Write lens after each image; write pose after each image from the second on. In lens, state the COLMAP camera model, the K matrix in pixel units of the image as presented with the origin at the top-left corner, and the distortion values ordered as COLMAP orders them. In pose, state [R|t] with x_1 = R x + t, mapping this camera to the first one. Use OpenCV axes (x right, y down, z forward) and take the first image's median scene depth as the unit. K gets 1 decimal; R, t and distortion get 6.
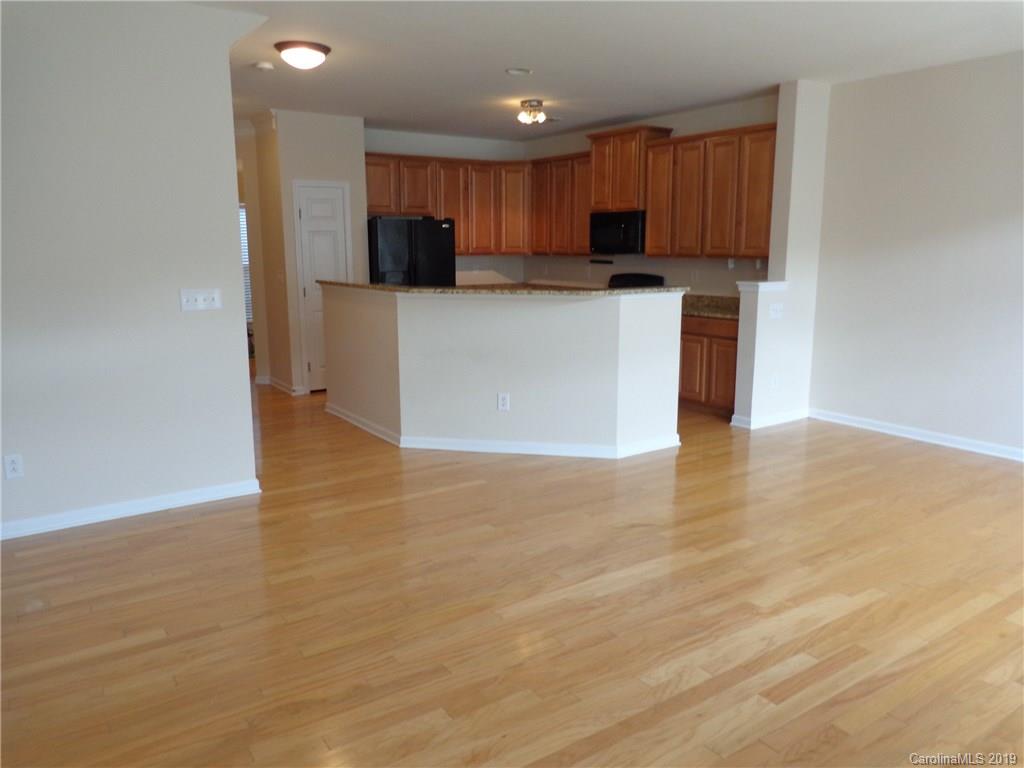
lens RADIAL K [[746.1, 0, 512.0], [0, 746.1, 384.0], [0, 0, 1]] dist [-0.071059, -0.000953]
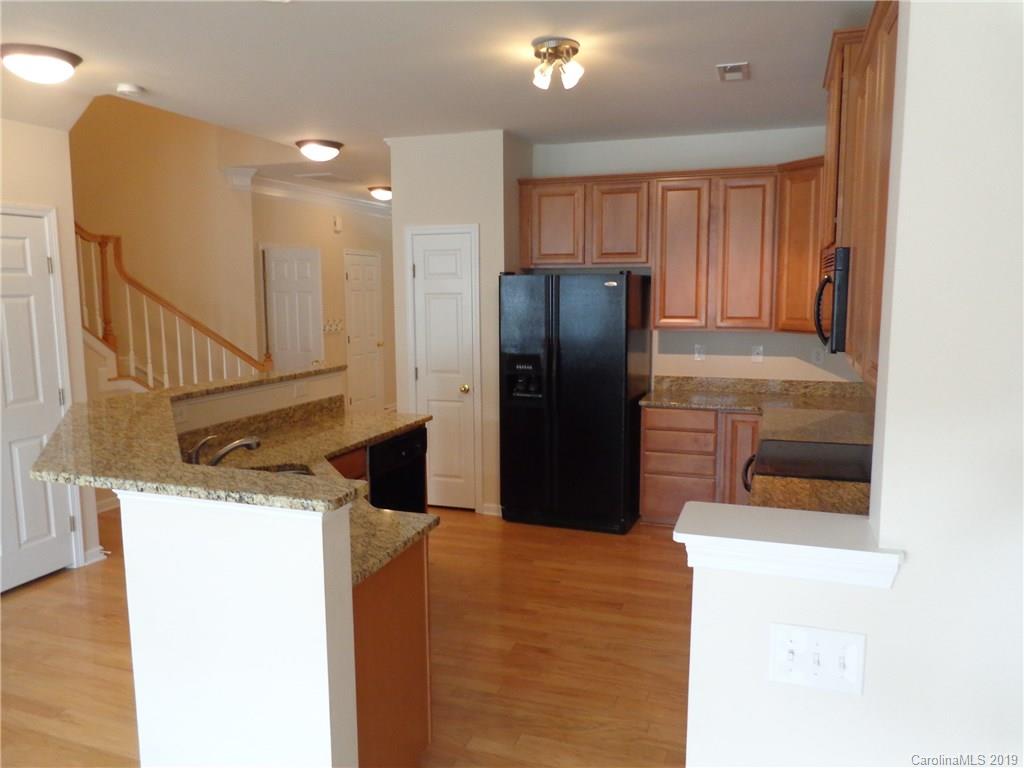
lens RADIAL K [[746.1, 0, 512.0], [0, 746.1, 384.0], [0, 0, 1]] dist [-0.071059, -0.000953]
pose [[0.590798, 0.101897, -0.800359, 0.386989], [-0.140446, 0.989836, 0.022347, -0.145765], [0.794502, 0.099205, 0.599104, 0.628402]]
